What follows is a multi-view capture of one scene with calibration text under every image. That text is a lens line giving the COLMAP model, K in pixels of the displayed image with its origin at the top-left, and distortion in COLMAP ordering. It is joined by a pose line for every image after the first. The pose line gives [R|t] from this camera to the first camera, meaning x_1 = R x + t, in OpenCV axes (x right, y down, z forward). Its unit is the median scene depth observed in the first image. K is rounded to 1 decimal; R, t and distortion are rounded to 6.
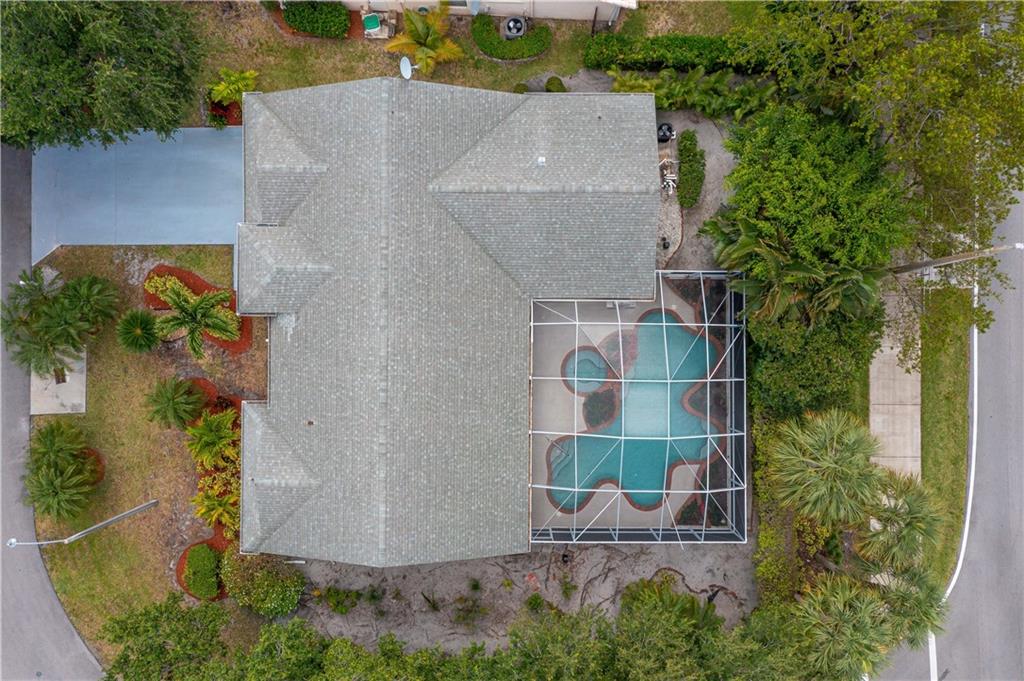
lens RADIAL K [[828.3, 0, 507.6], [0, 828.3, 343.3], [0, 0, 1]] dist [0.015763, 0.006357]
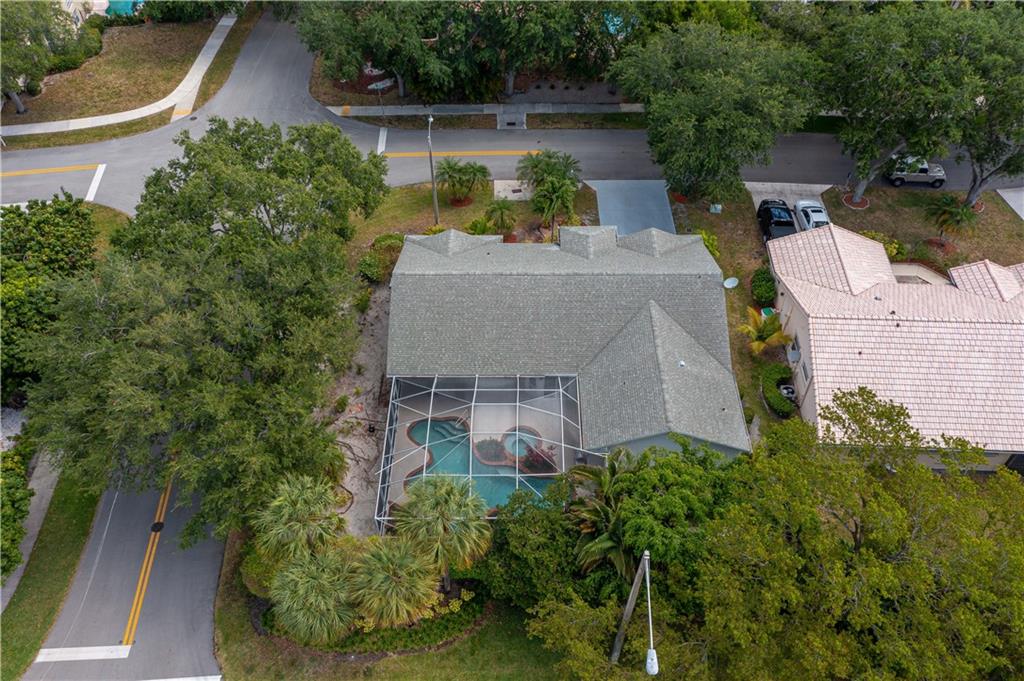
lens RADIAL K [[828.3, 0, 507.6], [0, 828.3, 343.3], [0, 0, 1]] dist [0.015763, 0.006357]
pose [[-0.005728, 0.735055, -0.677983, 0.820261], [-0.999830, 0.007655, 0.016747, 0.032880], [0.017499, 0.677964, 0.734887, -0.004154]]
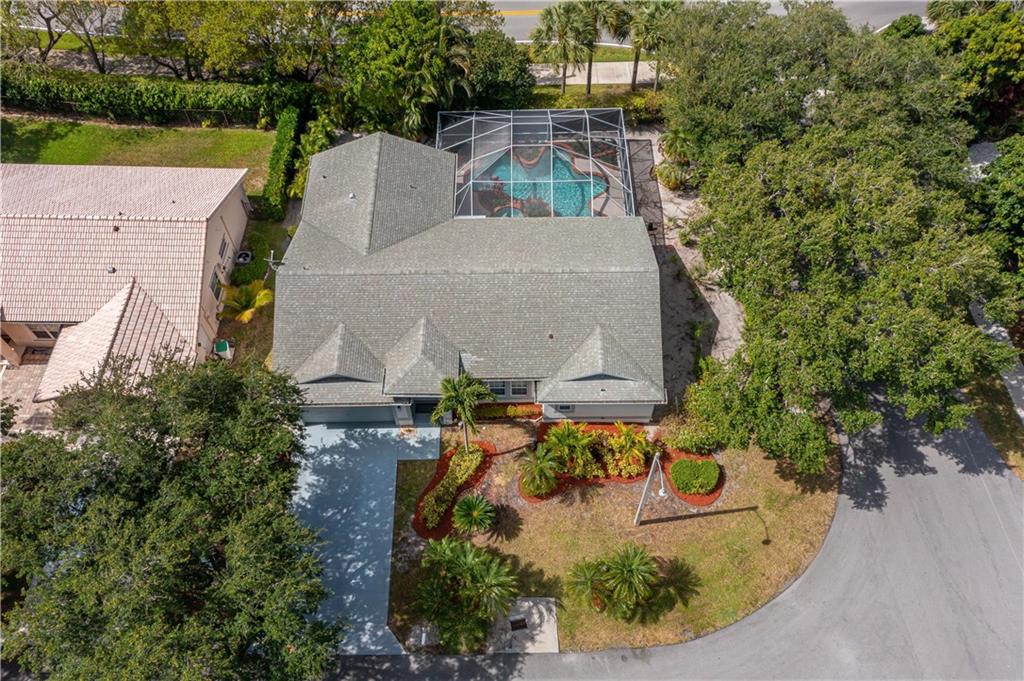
lens RADIAL K [[828.3, 0, 507.6], [0, 828.3, 343.3], [0, 0, 1]] dist [0.015763, 0.006357]
pose [[-0.011504, -0.840200, 0.542155, -0.808474], [0.999901, -0.005261, 0.013064, 0.015552], [-0.008124, 0.542251, 0.840177, -0.007403]]
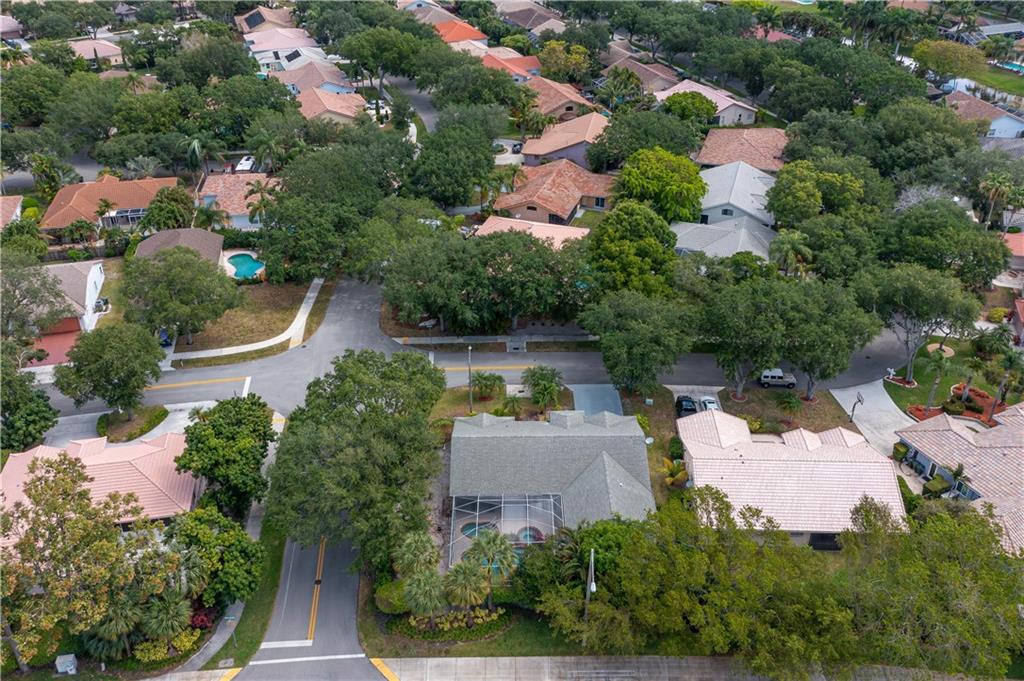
lens RADIAL K [[828.3, 0, 507.6], [0, 828.3, 343.3], [0, 0, 1]] dist [0.015763, 0.006357]
pose [[0.006081, 0.540498, -0.841323, 1.576749], [-0.999852, 0.016813, 0.003574, 0.072480], [0.016076, 0.841177, 0.540520, -0.522951]]
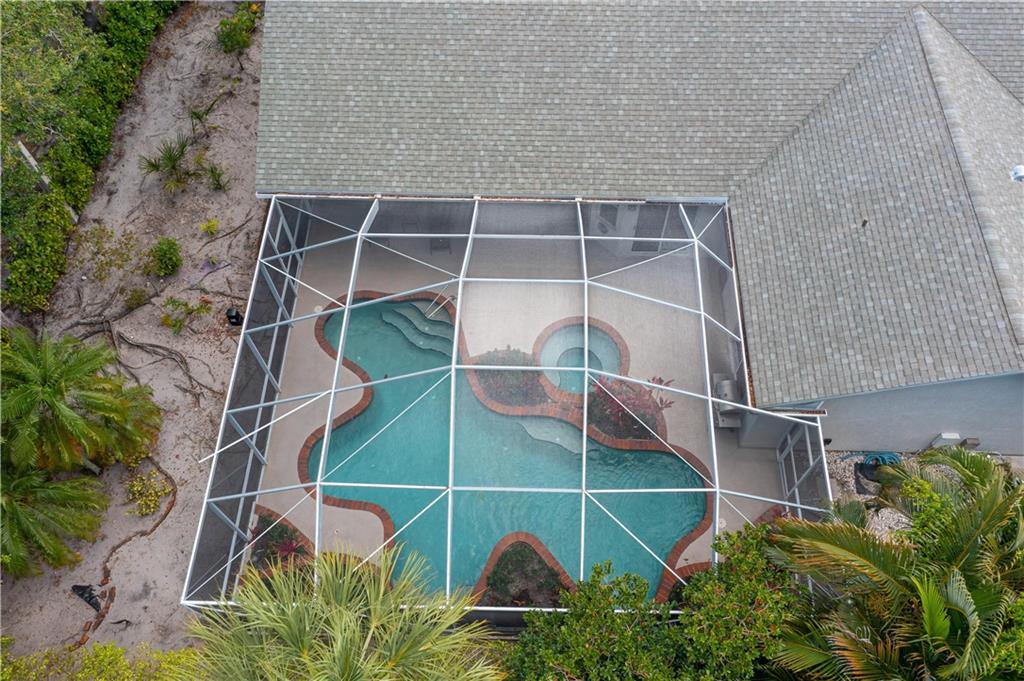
lens RADIAL K [[828.3, 0, 507.6], [0, 828.3, 343.3], [0, 0, 1]] dist [0.015763, 0.006357]
pose [[-0.030456, 0.864387, -0.501904, 0.349568], [-0.999265, -0.014628, 0.035444, 0.061985], [0.023295, 0.502614, 0.864197, 0.542508]]
